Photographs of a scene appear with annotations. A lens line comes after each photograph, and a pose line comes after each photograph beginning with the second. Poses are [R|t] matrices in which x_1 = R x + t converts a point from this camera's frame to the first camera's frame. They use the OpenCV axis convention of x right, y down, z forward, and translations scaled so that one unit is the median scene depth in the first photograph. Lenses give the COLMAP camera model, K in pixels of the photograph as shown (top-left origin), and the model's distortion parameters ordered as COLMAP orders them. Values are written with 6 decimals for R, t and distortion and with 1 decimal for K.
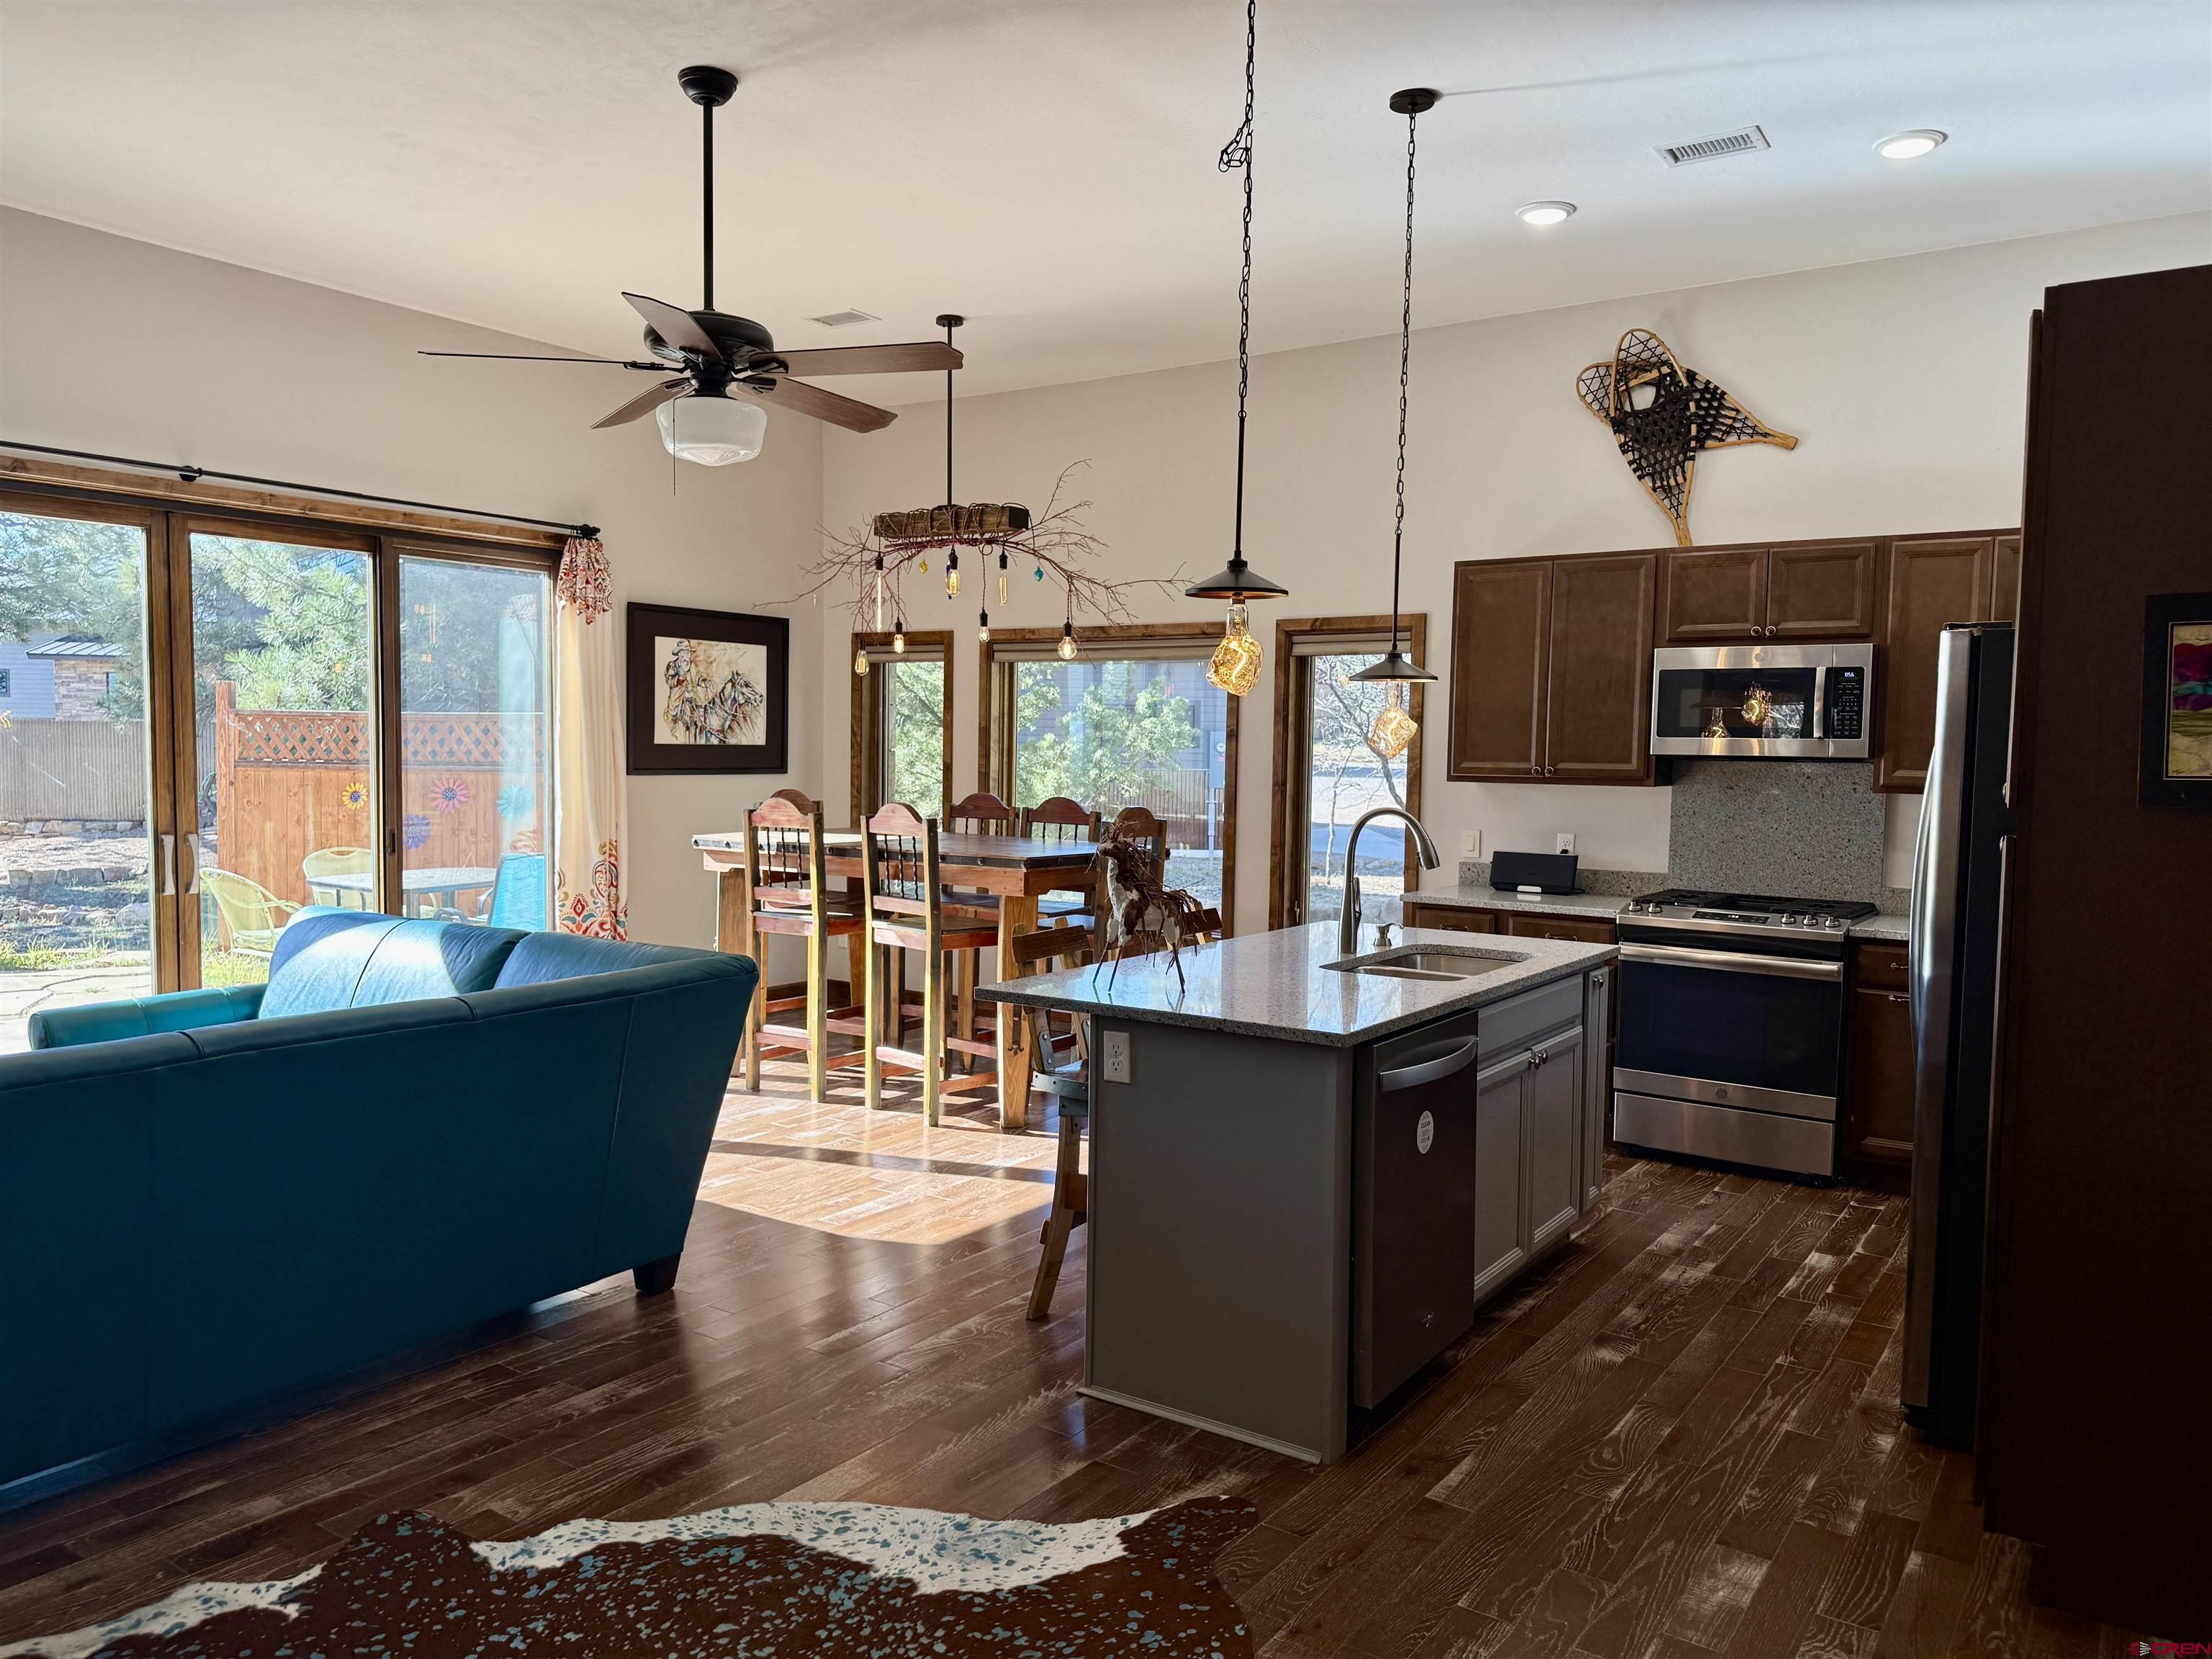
lens RADIAL K [[1567.2, 0, 1075.3], [0, 1567.2, 834.7], [0, 0, 1]] dist [0.087995, -0.145884]
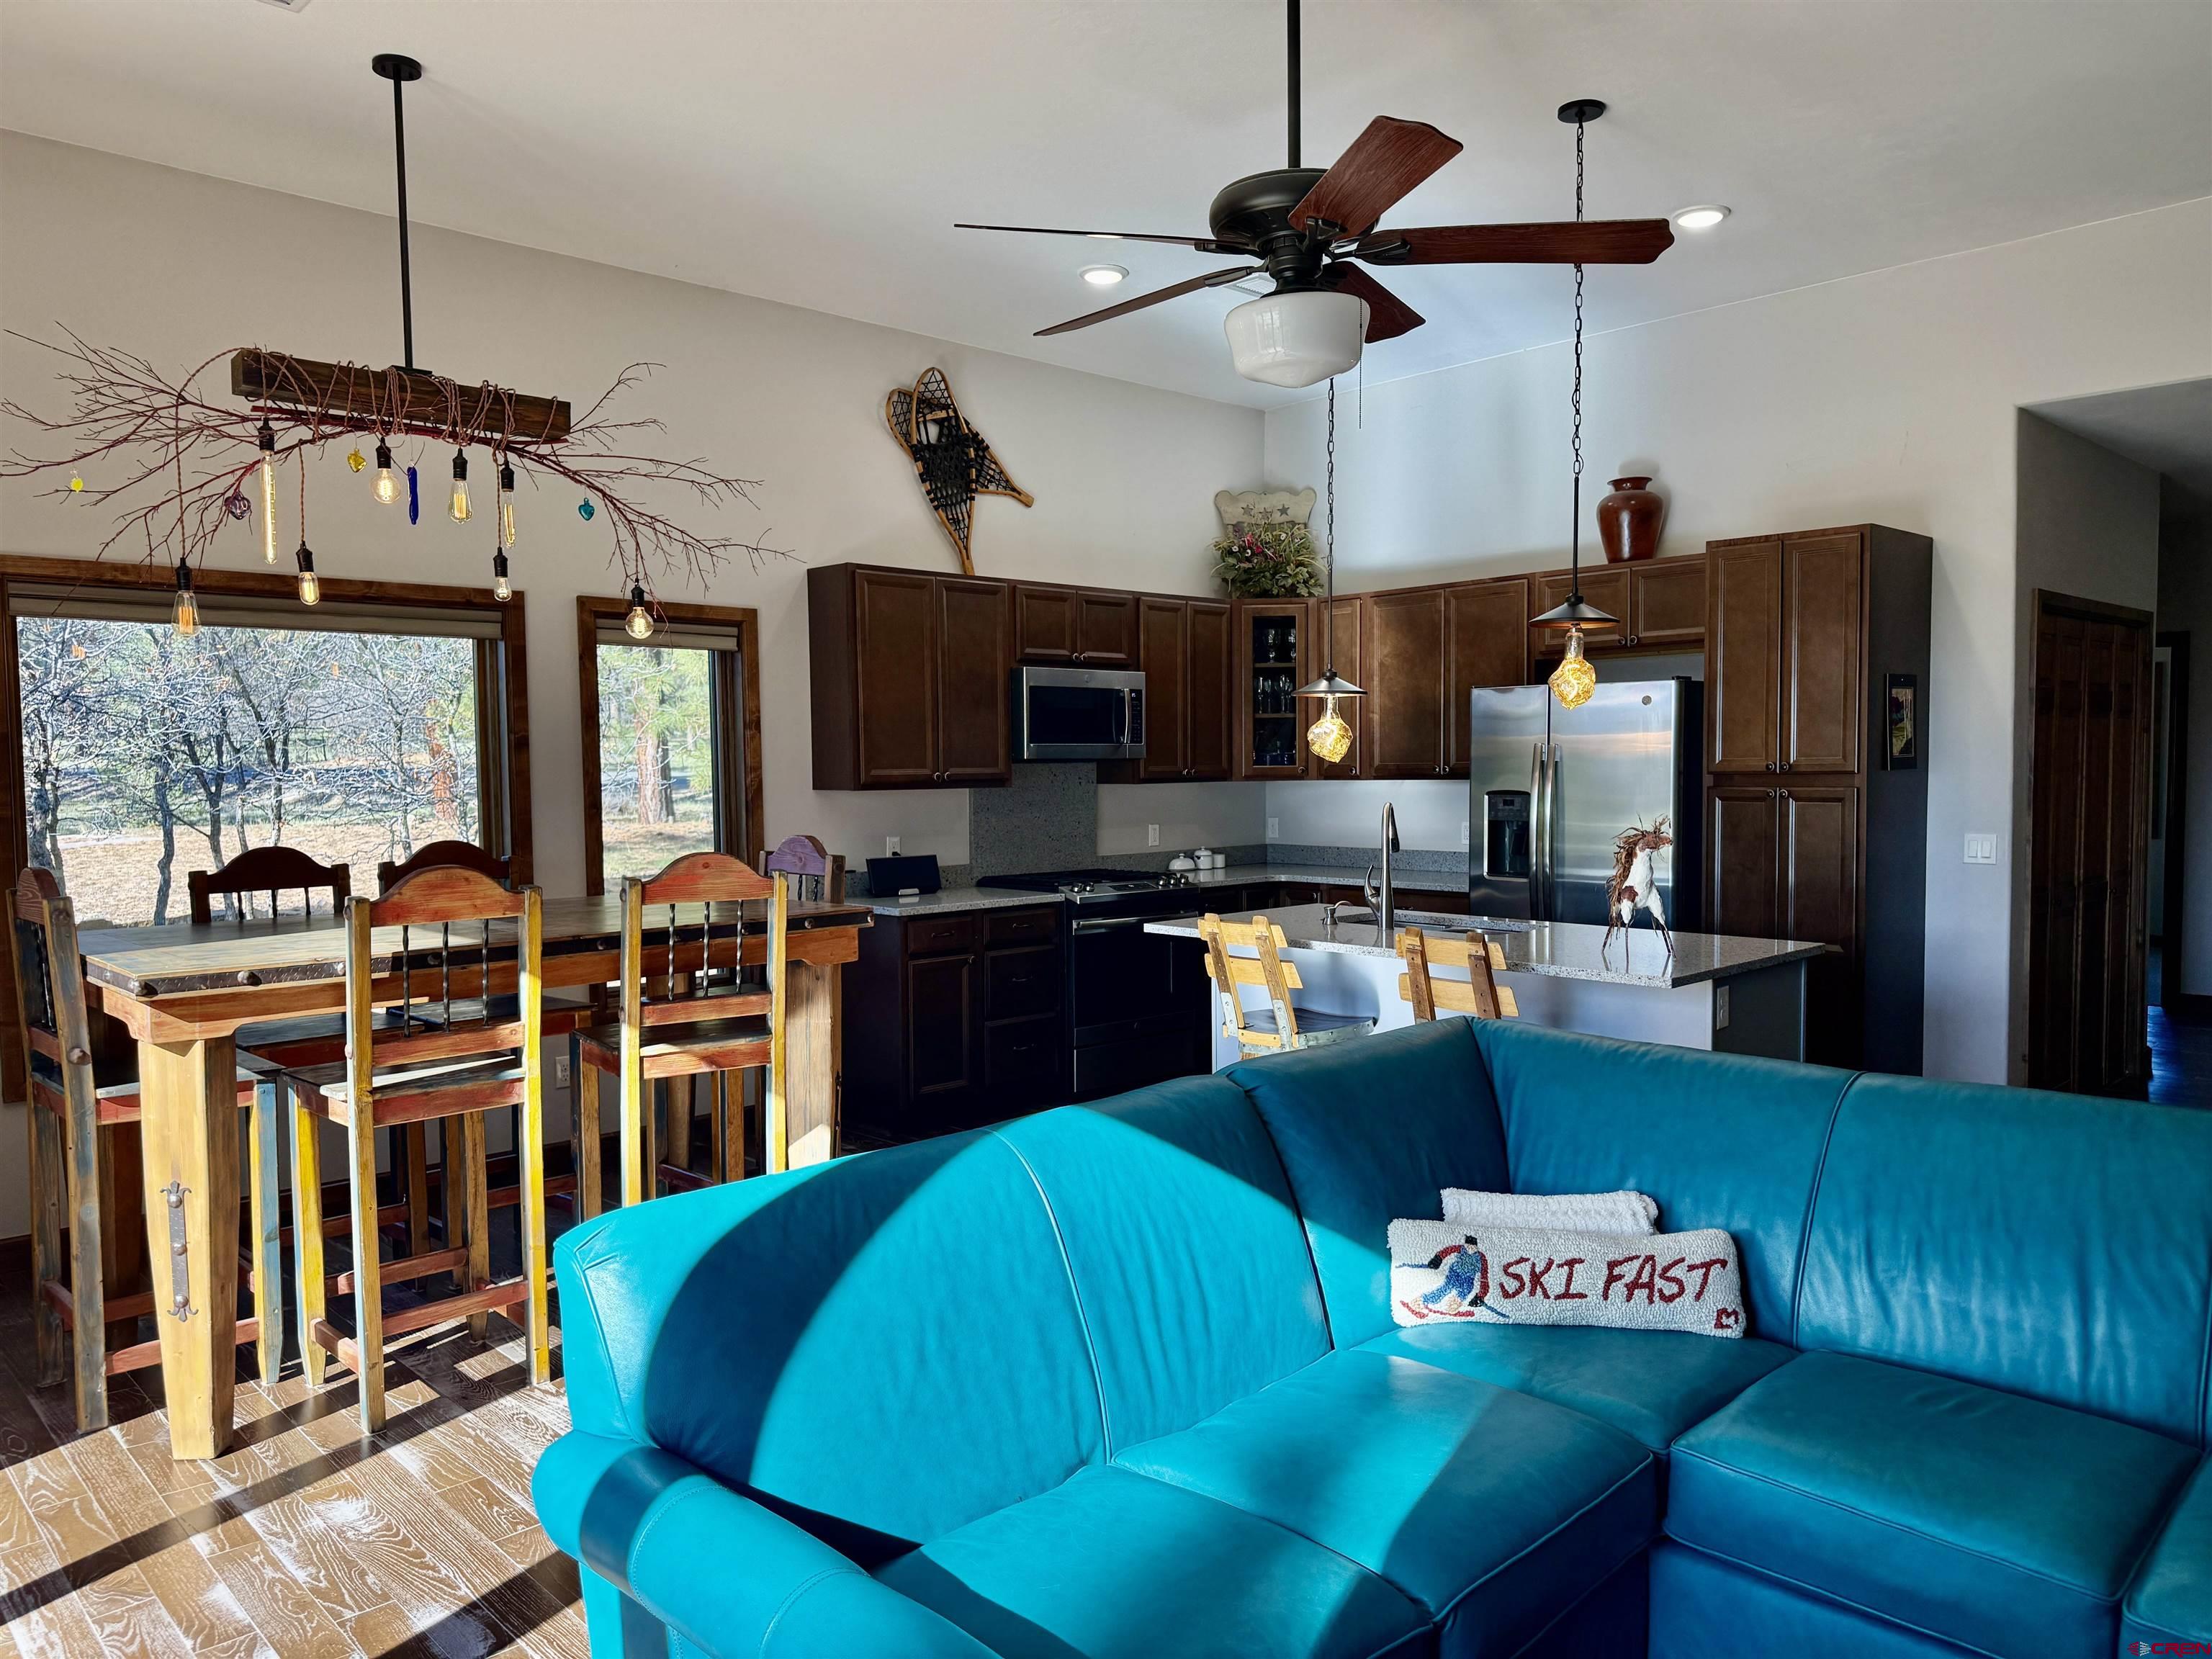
lens RADIAL K [[1548.7, 0, 1111.5], [0, 1548.7, 840.6], [0, 0, 1]] dist [0.092581, -0.138470]
pose [[0.189530, -0.070779, 0.979321, -0.705892], [0.065819, 0.996071, 0.059251, -0.052278], [-0.979666, 0.053228, 0.193444, 0.702113]]
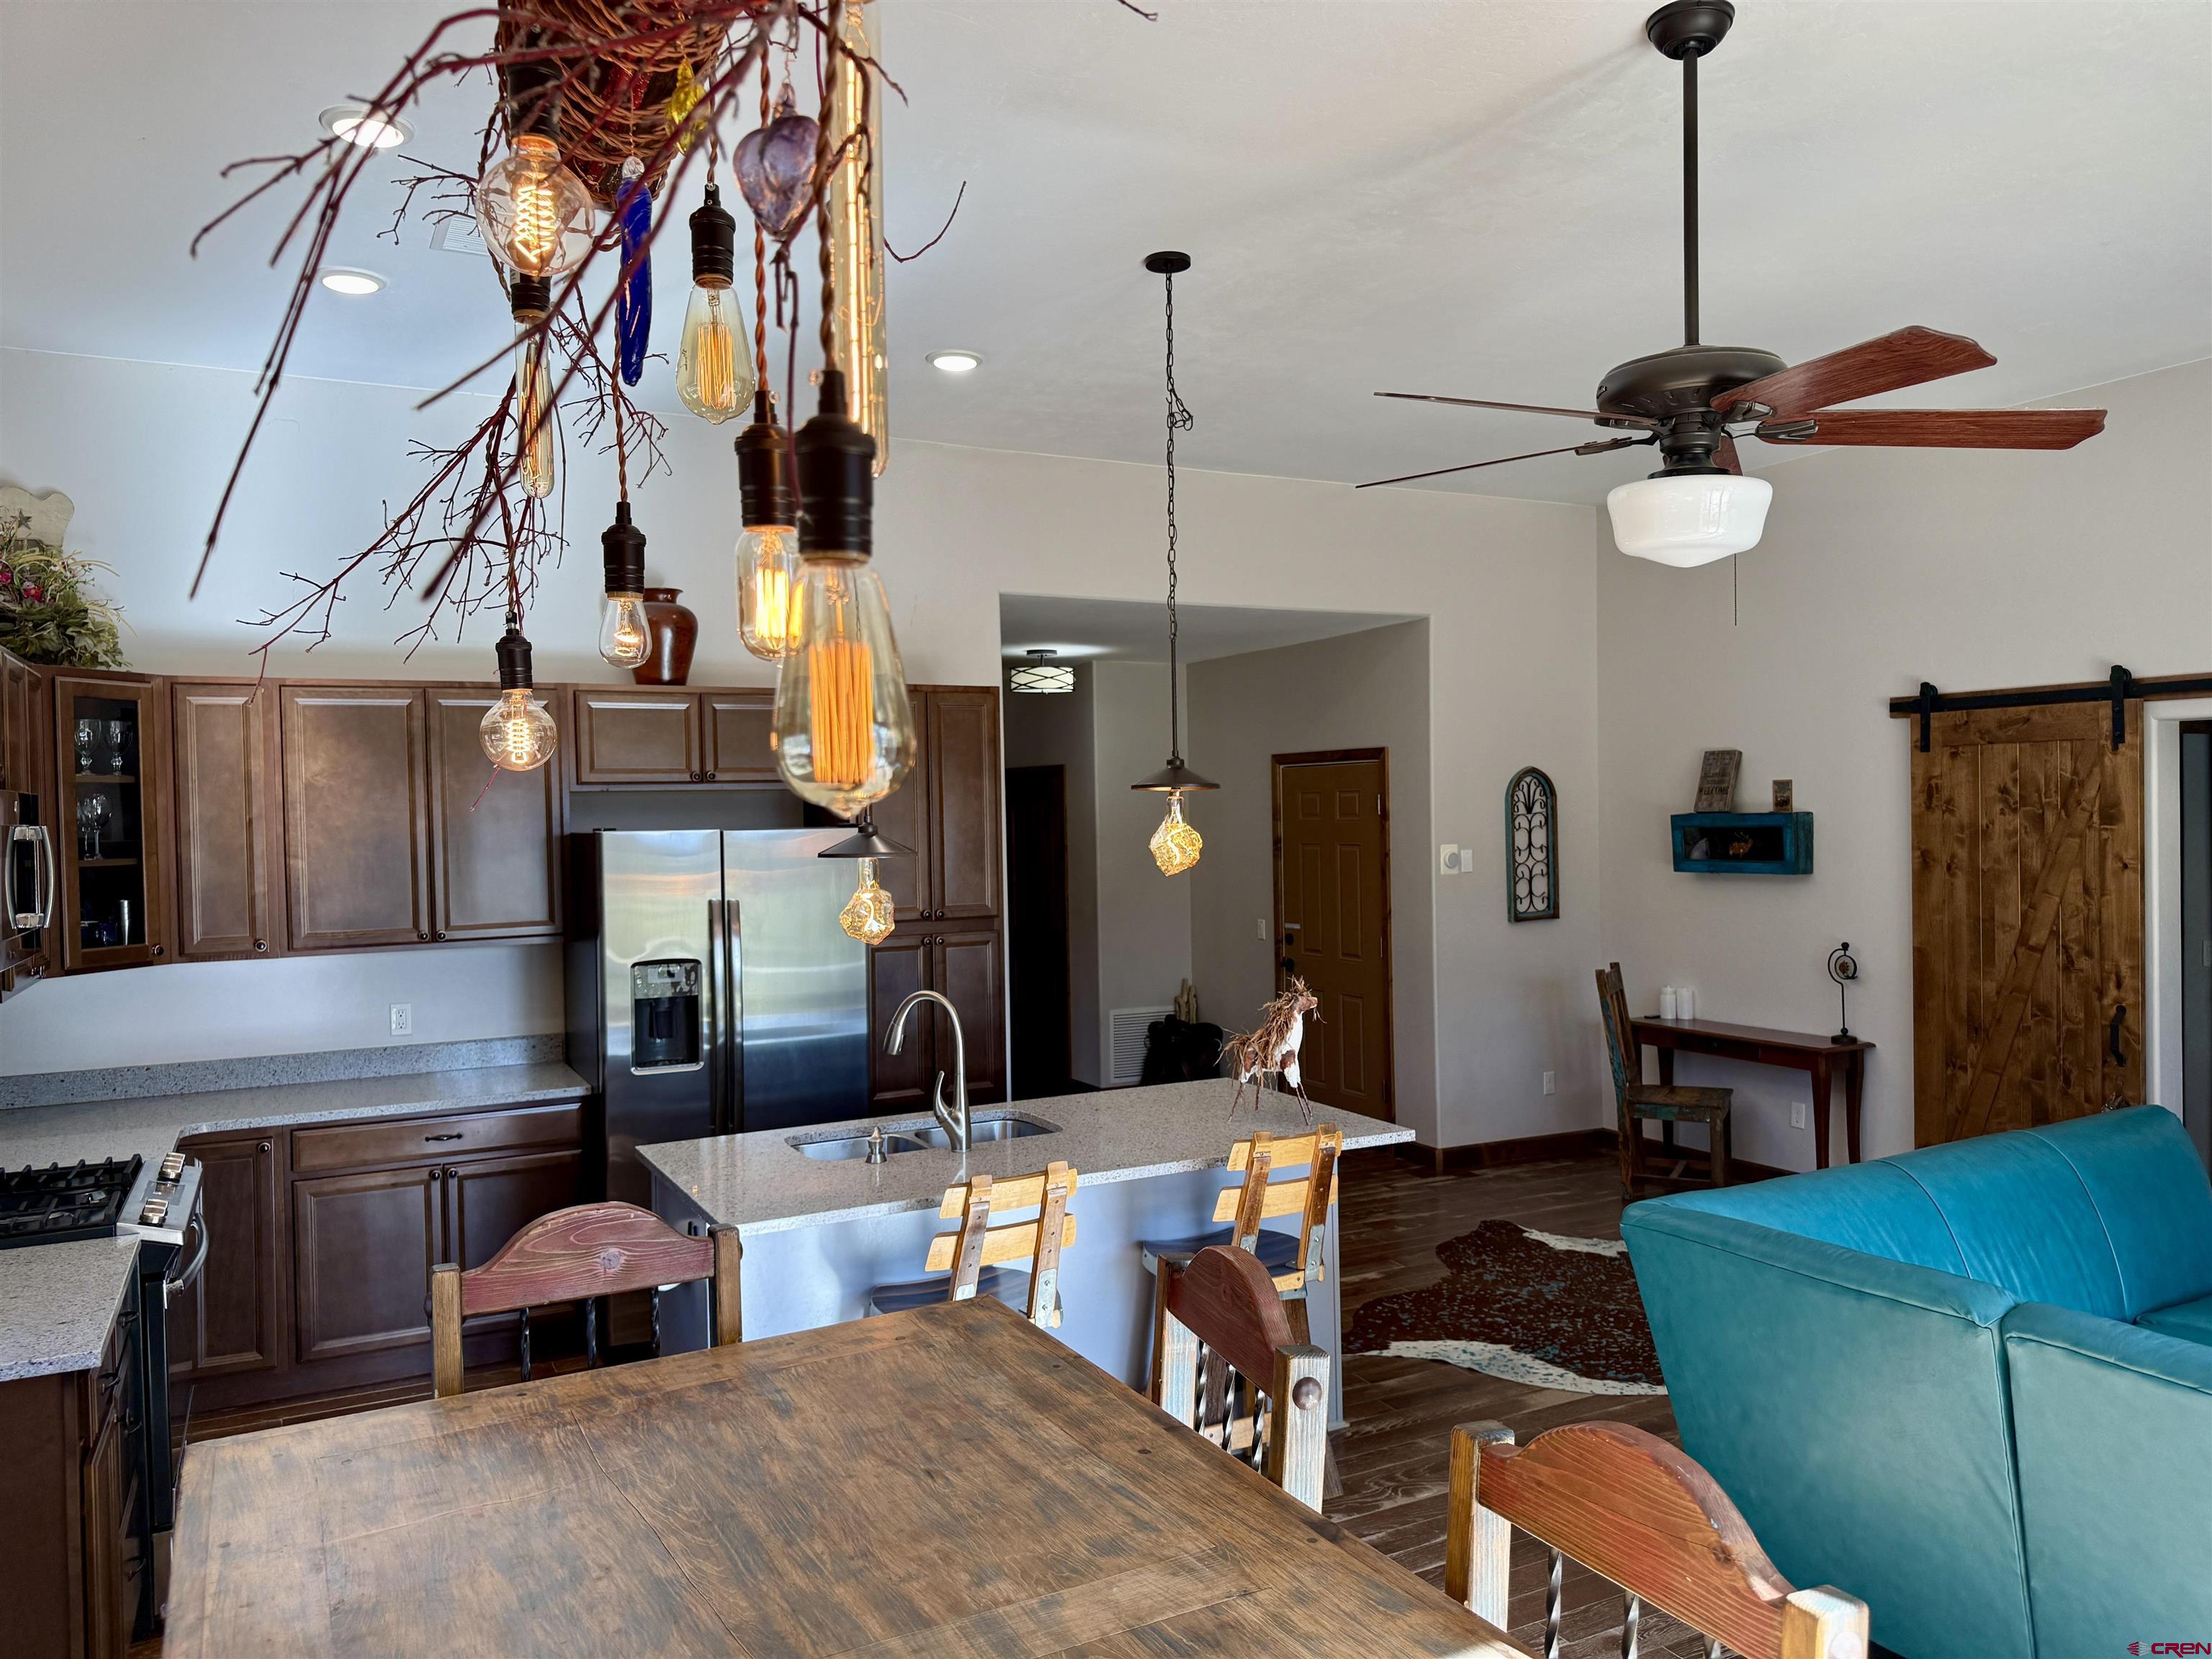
lens RADIAL K [[1592.1, 0, 1106.0], [0, 1592.1, 829.5], [0, 0, 1]] dist [0.005927, -0.019240]
pose [[-0.894395, -0.007701, 0.447212, -0.228765], [0.025946, 0.997275, 0.069063, -0.126617], [-0.446525, 0.073373, -0.891758, 1.278807]]
